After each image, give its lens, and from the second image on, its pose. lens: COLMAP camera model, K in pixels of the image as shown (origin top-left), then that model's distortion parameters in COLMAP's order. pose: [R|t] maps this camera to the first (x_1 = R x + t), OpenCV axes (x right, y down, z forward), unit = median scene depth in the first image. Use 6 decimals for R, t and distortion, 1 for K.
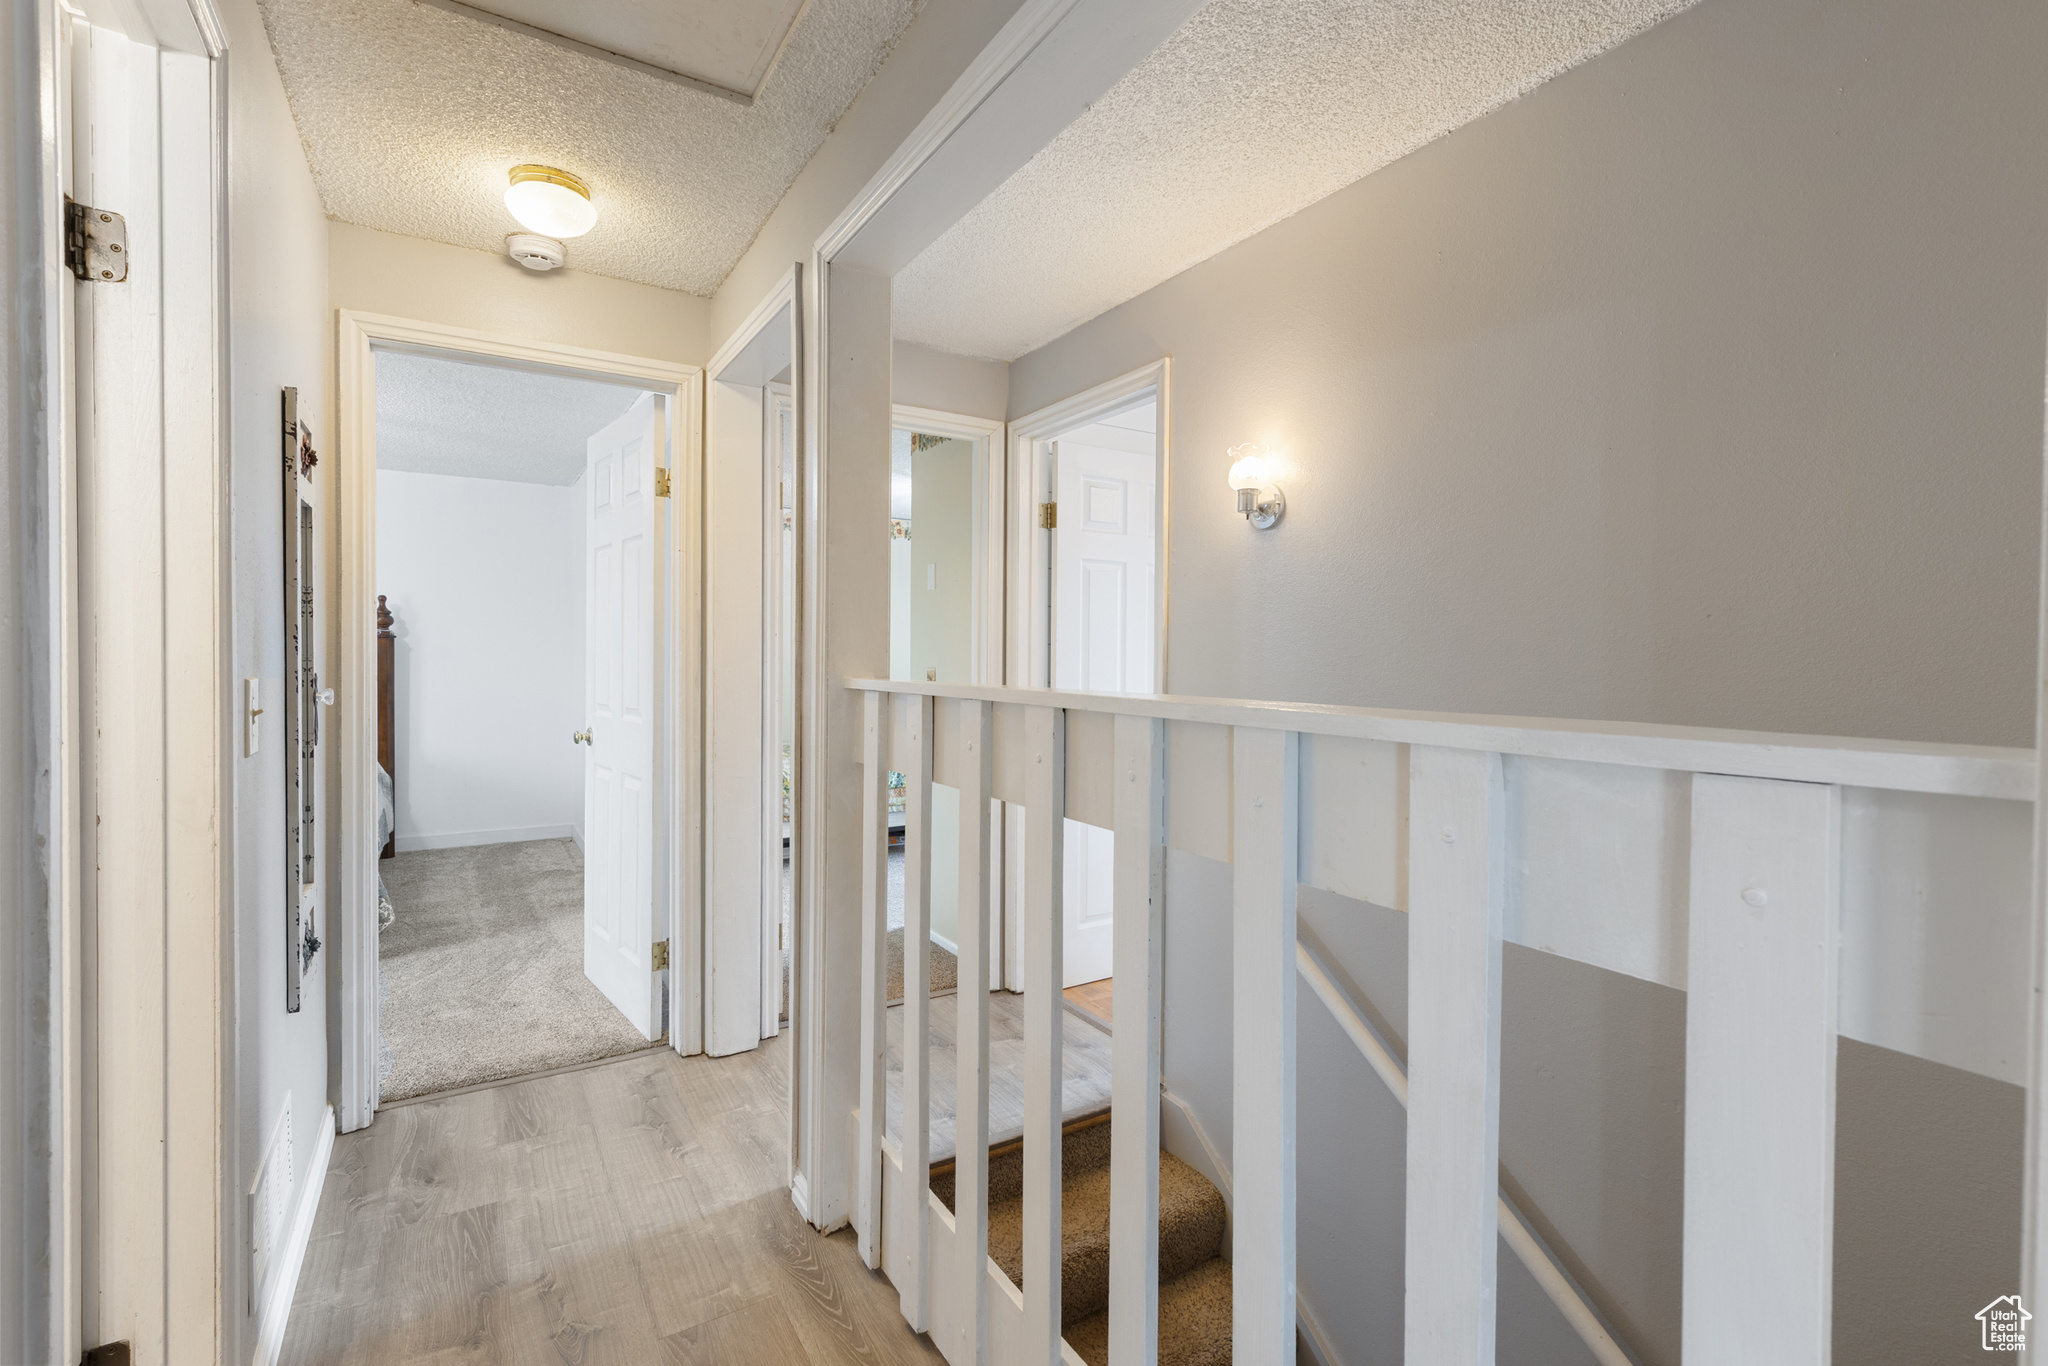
lens RADIAL K [[906.0, 0, 1013.8], [0, 906.0, 669.2], [0, 0, 1]] dist [0.005509, 0.000153]
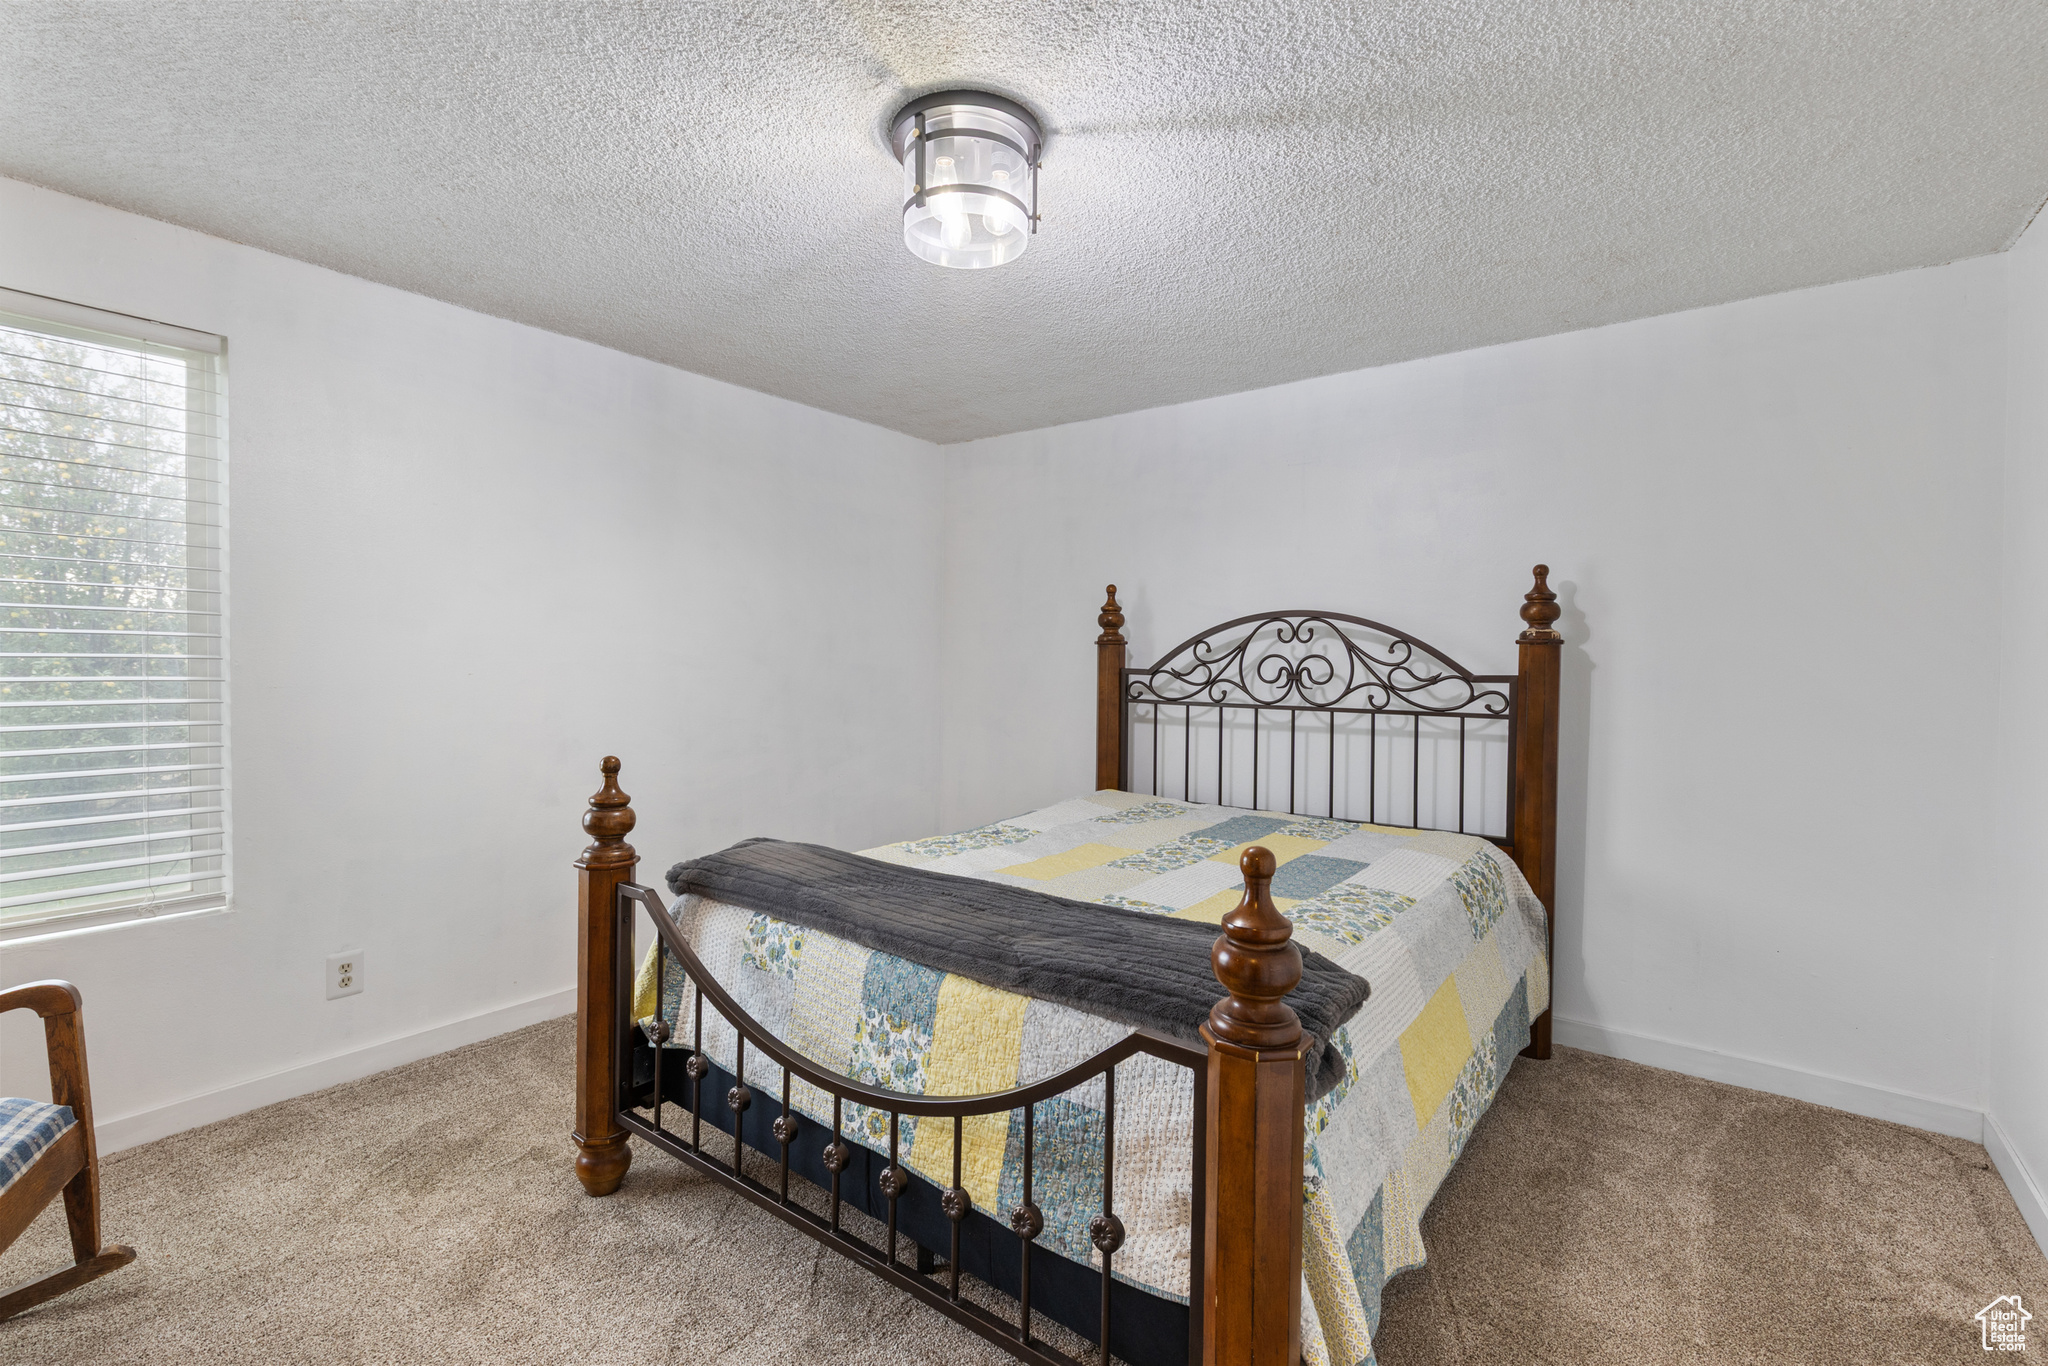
lens RADIAL K [[906.0, 0, 1013.8], [0, 906.0, 669.2], [0, 0, 1]] dist [0.005509, 0.000153]
pose [[0.349359, 0.012316, -0.936908, -0.299758], [-0.028874, 0.999580, 0.002373, -0.012046], [0.936544, 0.026224, 0.349568, 0.520682]]
